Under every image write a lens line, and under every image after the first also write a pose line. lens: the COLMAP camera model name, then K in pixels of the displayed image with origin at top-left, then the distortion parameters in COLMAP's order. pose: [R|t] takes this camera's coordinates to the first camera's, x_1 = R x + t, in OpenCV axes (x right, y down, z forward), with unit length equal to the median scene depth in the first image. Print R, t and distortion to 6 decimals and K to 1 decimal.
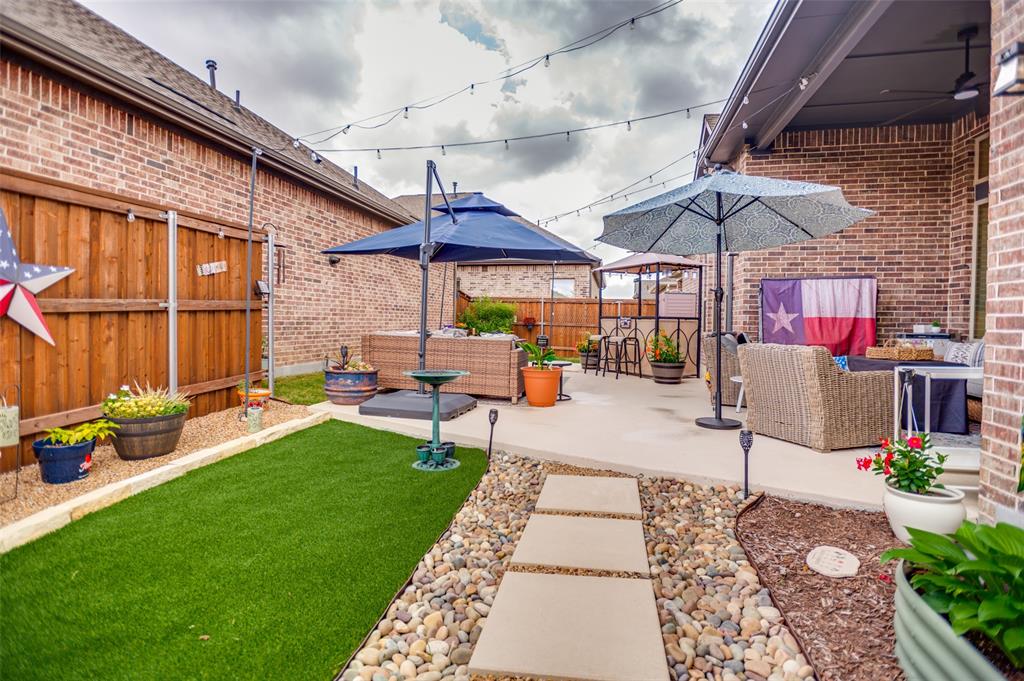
lens RADIAL K [[485.9, 0, 509.2], [0, 485.9, 331.1], [0, 0, 1]] dist [0.002196, -0.002441]
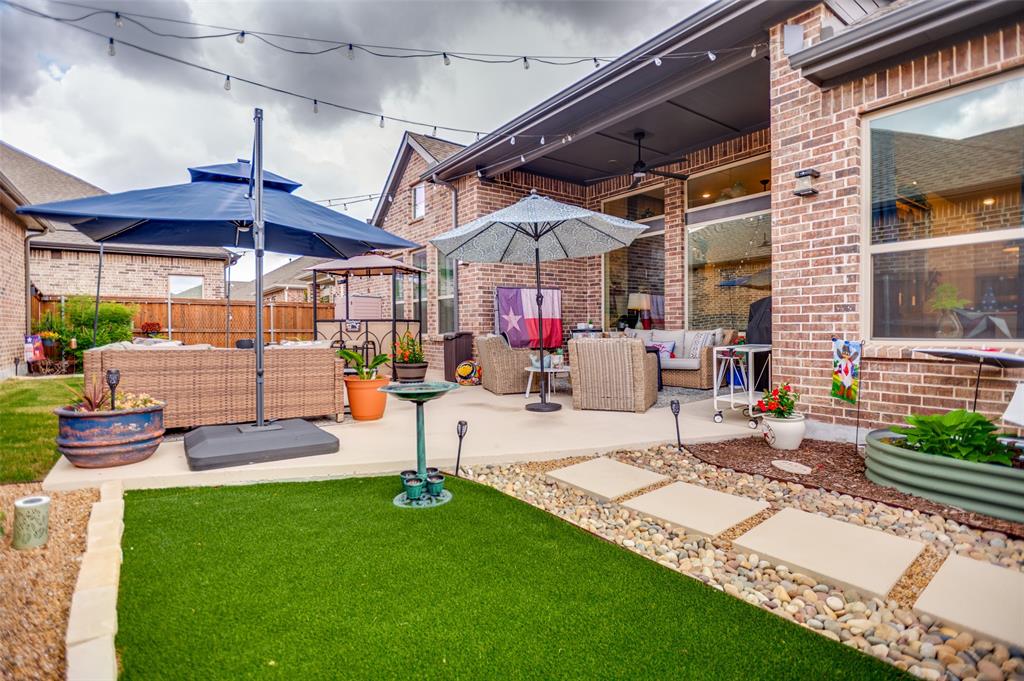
lens RADIAL K [[485.9, 0, 493.7], [0, 485.9, 330.1], [0, 0, 1]] dist [0.002196, -0.002441]
pose [[0.687341, -0.024577, 0.725919, -0.361935], [0.031733, 0.999489, 0.003793, -0.005323], [-0.725642, 0.020429, 0.687769, 0.185792]]
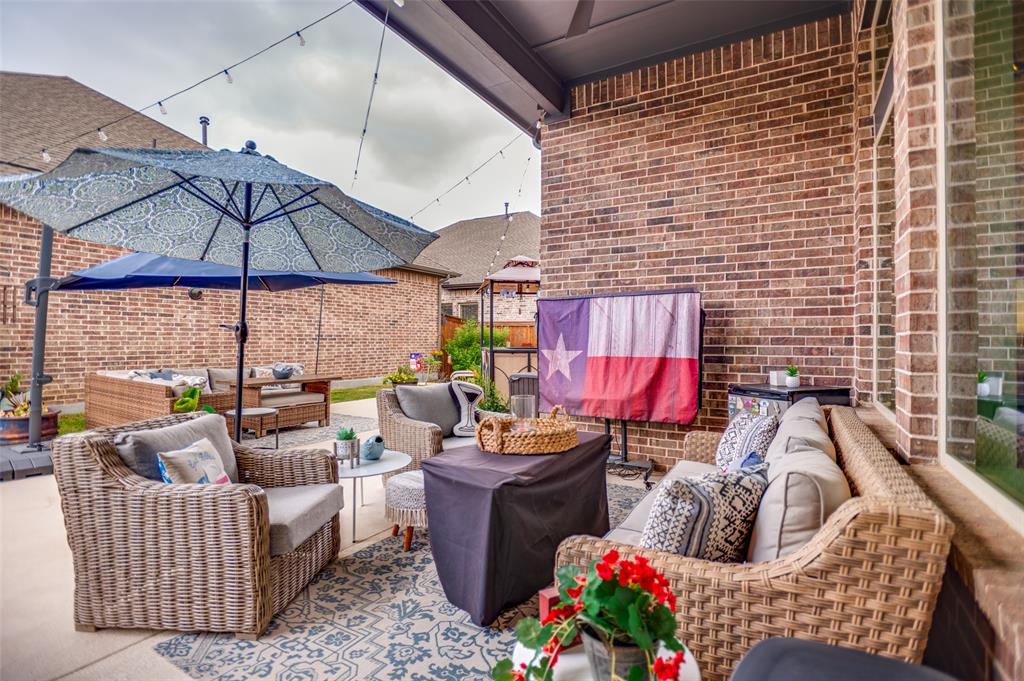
lens RADIAL K [[485.9, 0, 493.2], [0, 485.9, 333.8], [0, 0, 1]] dist [0.002196, -0.002441]
pose [[0.943118, -0.011776, -0.332250, 0.691182], [-0.000086, 0.999364, -0.035665, -0.034486], [0.332459, 0.033665, 0.942517, 0.337267]]
